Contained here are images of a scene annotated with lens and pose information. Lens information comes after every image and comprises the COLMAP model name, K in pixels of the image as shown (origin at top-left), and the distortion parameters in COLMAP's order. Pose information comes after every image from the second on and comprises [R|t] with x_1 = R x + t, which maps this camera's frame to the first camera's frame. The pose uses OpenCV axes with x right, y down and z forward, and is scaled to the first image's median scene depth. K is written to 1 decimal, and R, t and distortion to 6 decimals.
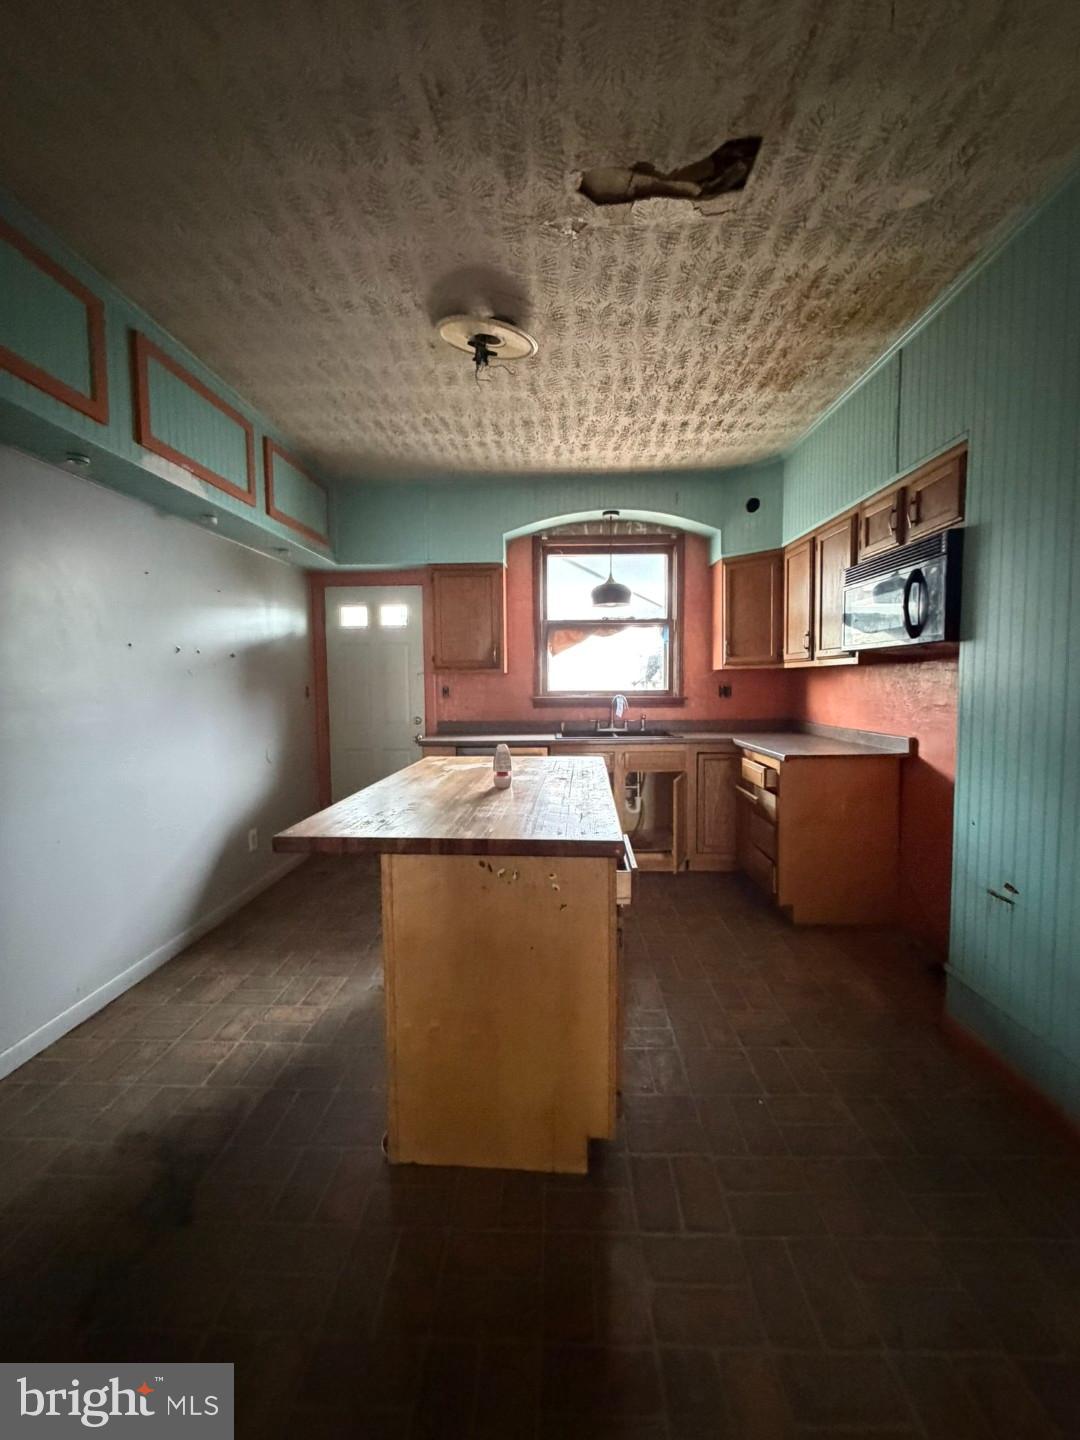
lens RADIAL K [[572.4, 0, 537.0], [0, 572.4, 714.8], [0, 0, 1]] dist [-0.001186, 0.000313]
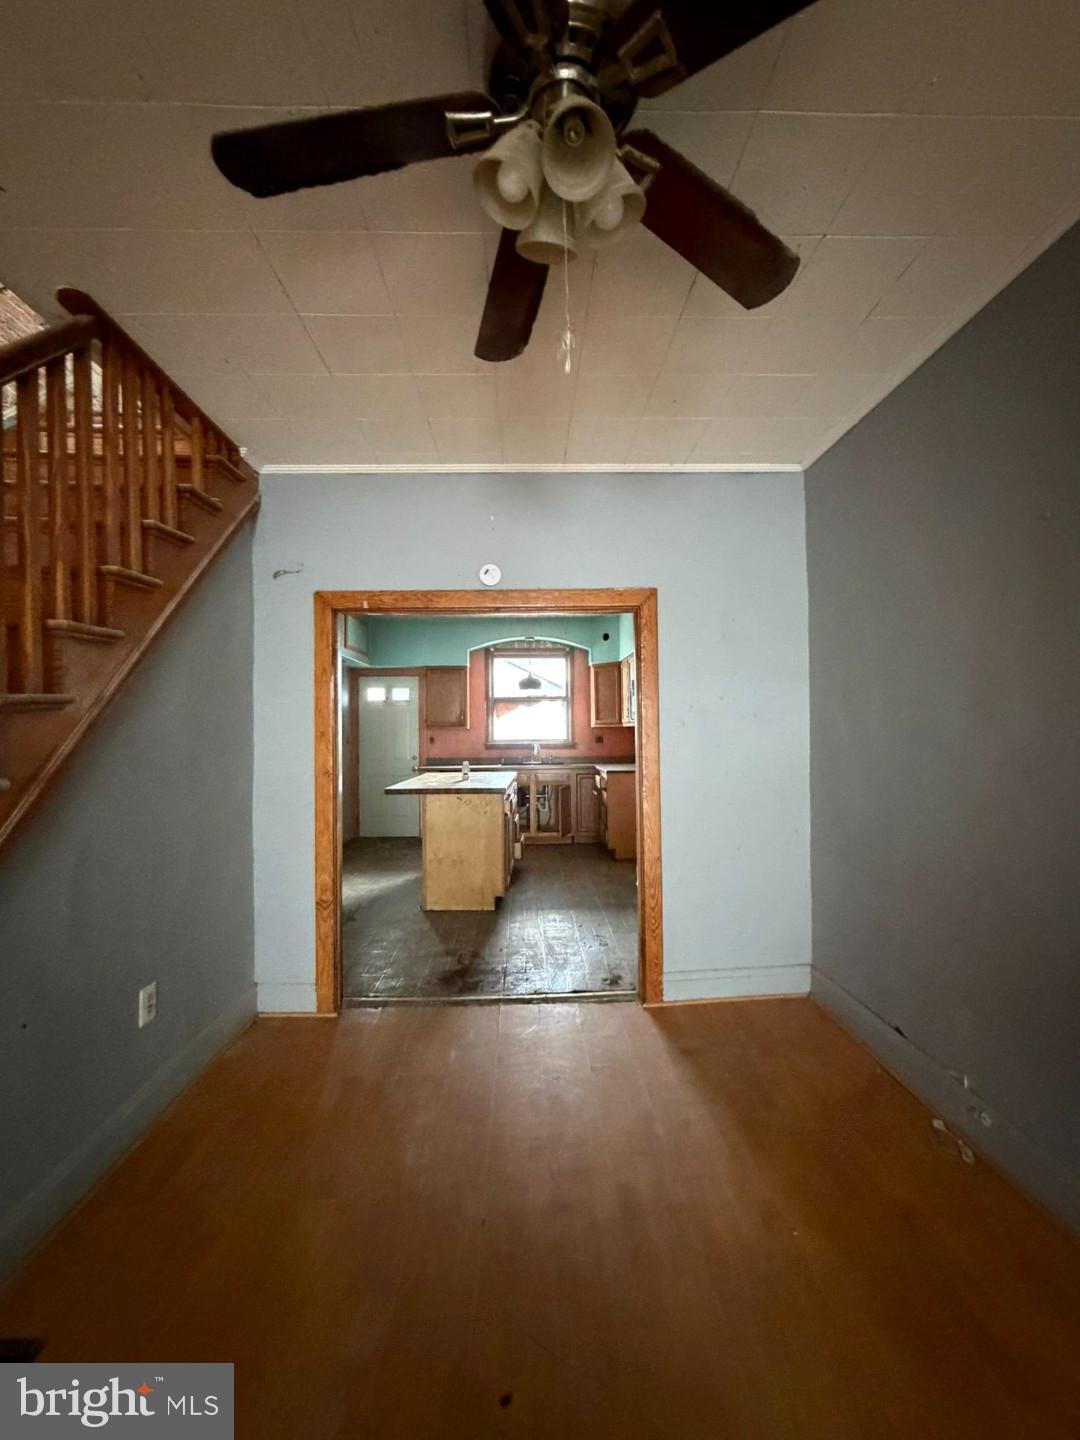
lens RADIAL K [[572.4, 0, 538.3], [0, 572.4, 719.1], [0, 0, 1]] dist [-0.001186, 0.000313]
pose [[0.998063, 0.001561, 0.062197, 0.052675], [0.003448, 0.996760, -0.080353, 0.039514], [-0.062121, 0.080412, 0.994824, -0.794545]]
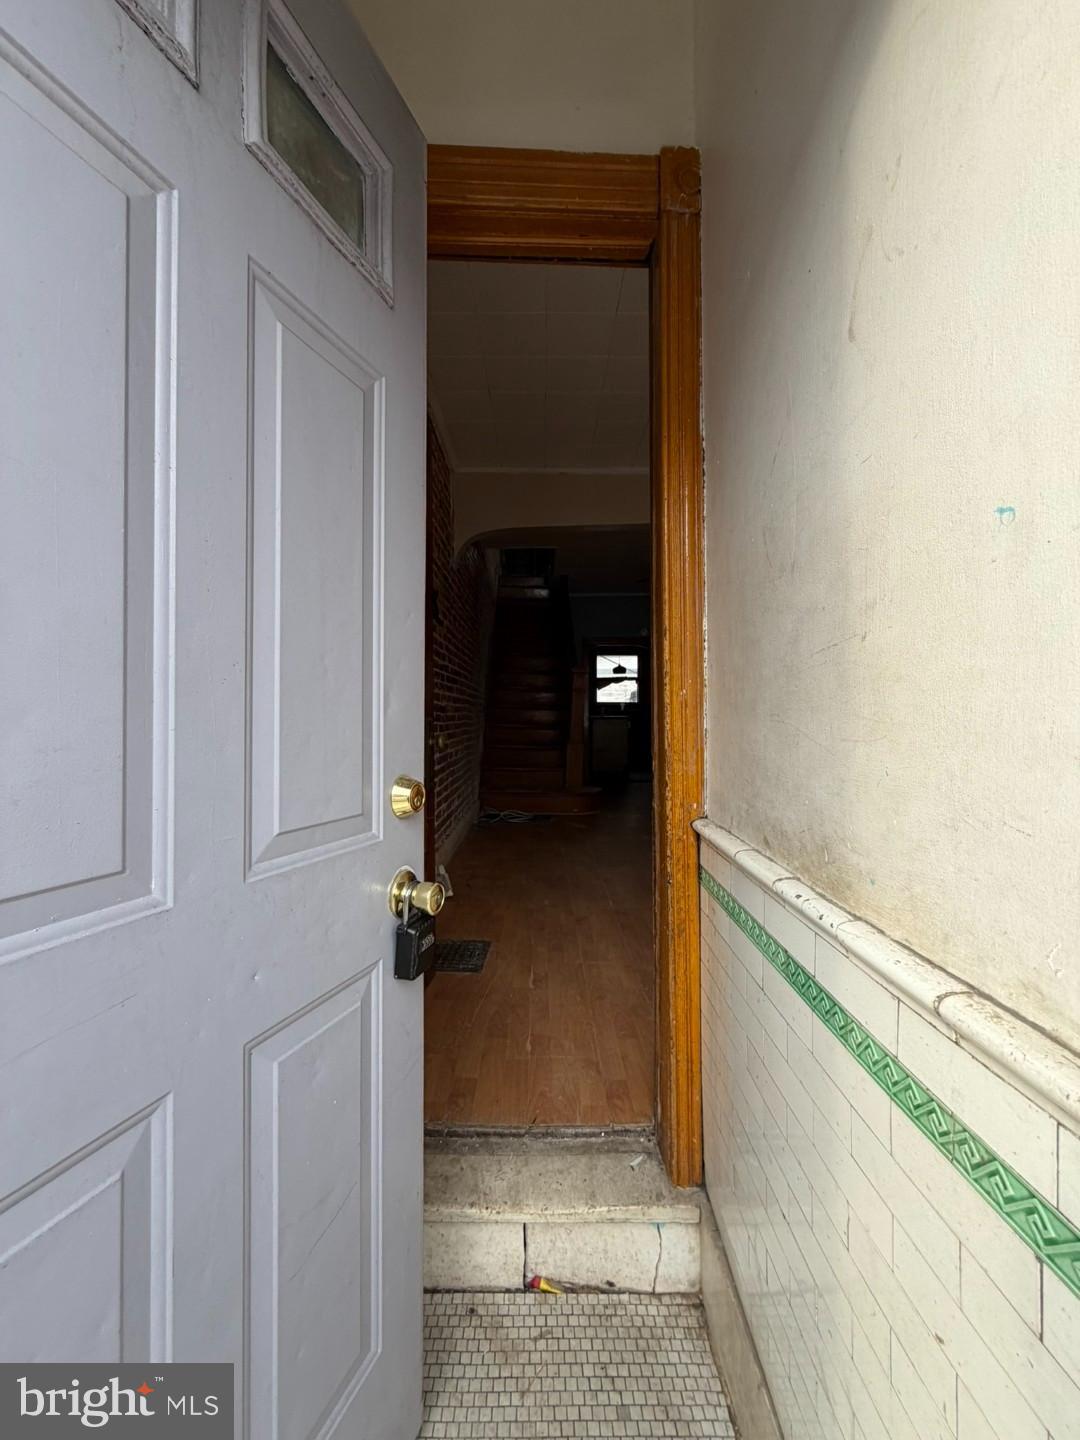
lens RADIAL K [[572.4, 0, 544.6], [0, 572.4, 714.2], [0, 0, 1]] dist [-0.001186, 0.000313]
pose [[0.998925, 0.010376, 0.045170, -0.446853], [-0.007465, 0.997913, -0.064138, 0.242568], [-0.045741, 0.063732, 0.996918, -2.206428]]
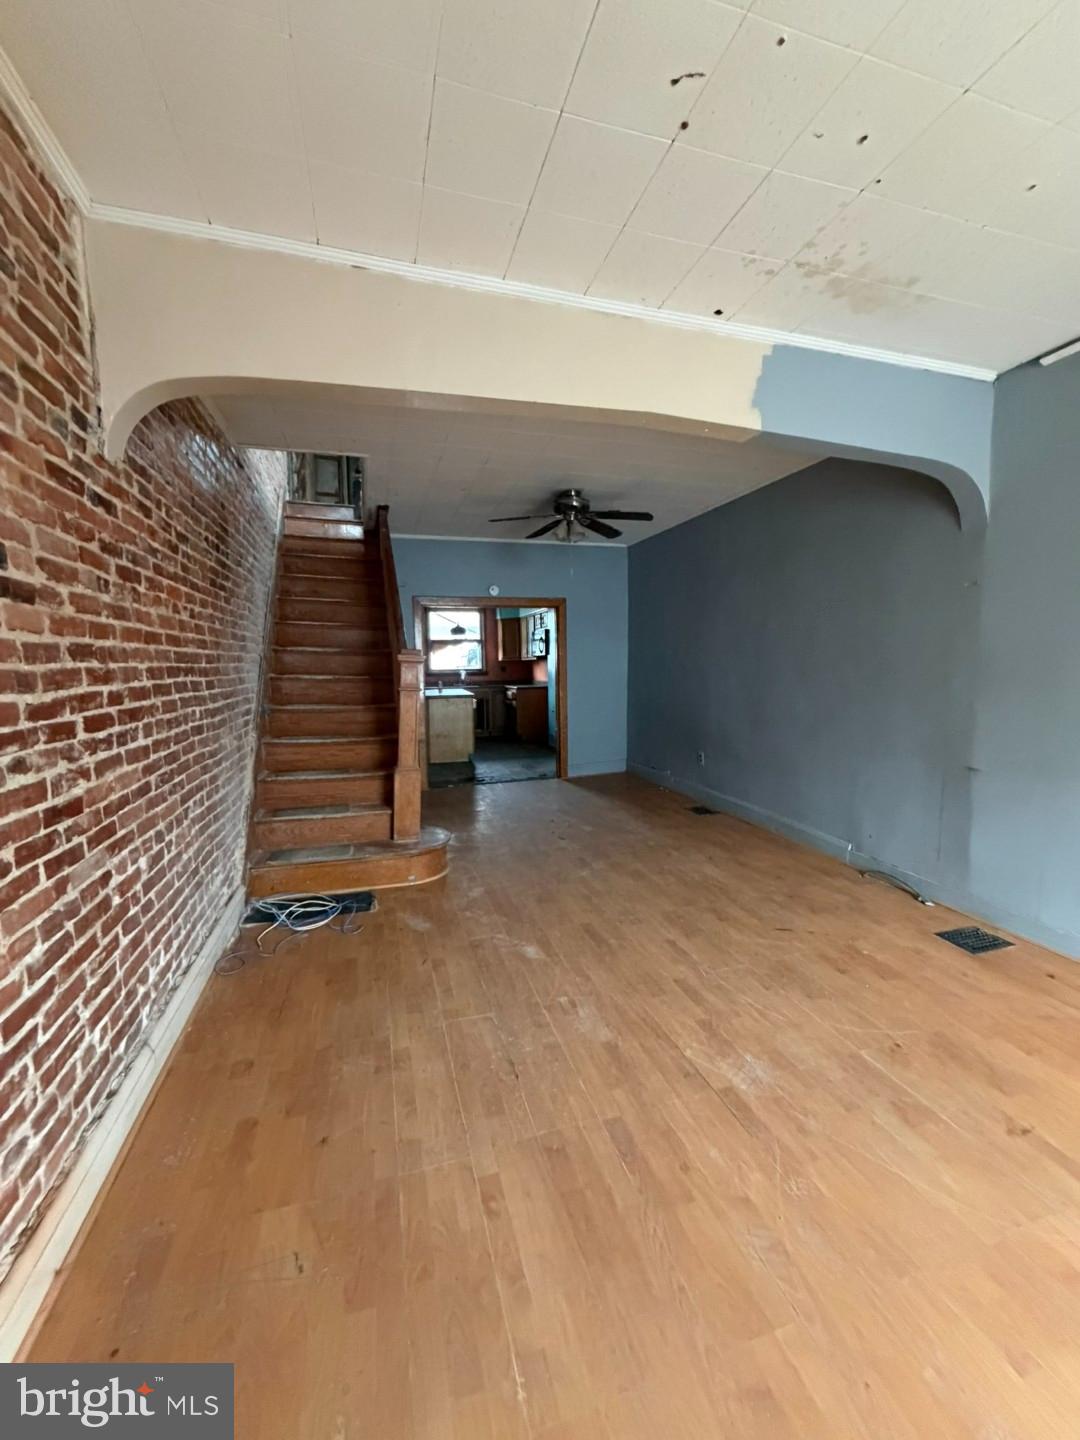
lens RADIAL K [[572.4, 0, 539.1], [0, 572.4, 716.4], [0, 0, 1]] dist [-0.001186, 0.000313]
pose [[0.947129, -0.033124, 0.319138, -0.392895], [0.023734, 0.999165, 0.033269, 0.102617], [-0.319973, -0.023936, 0.947124, -1.697526]]
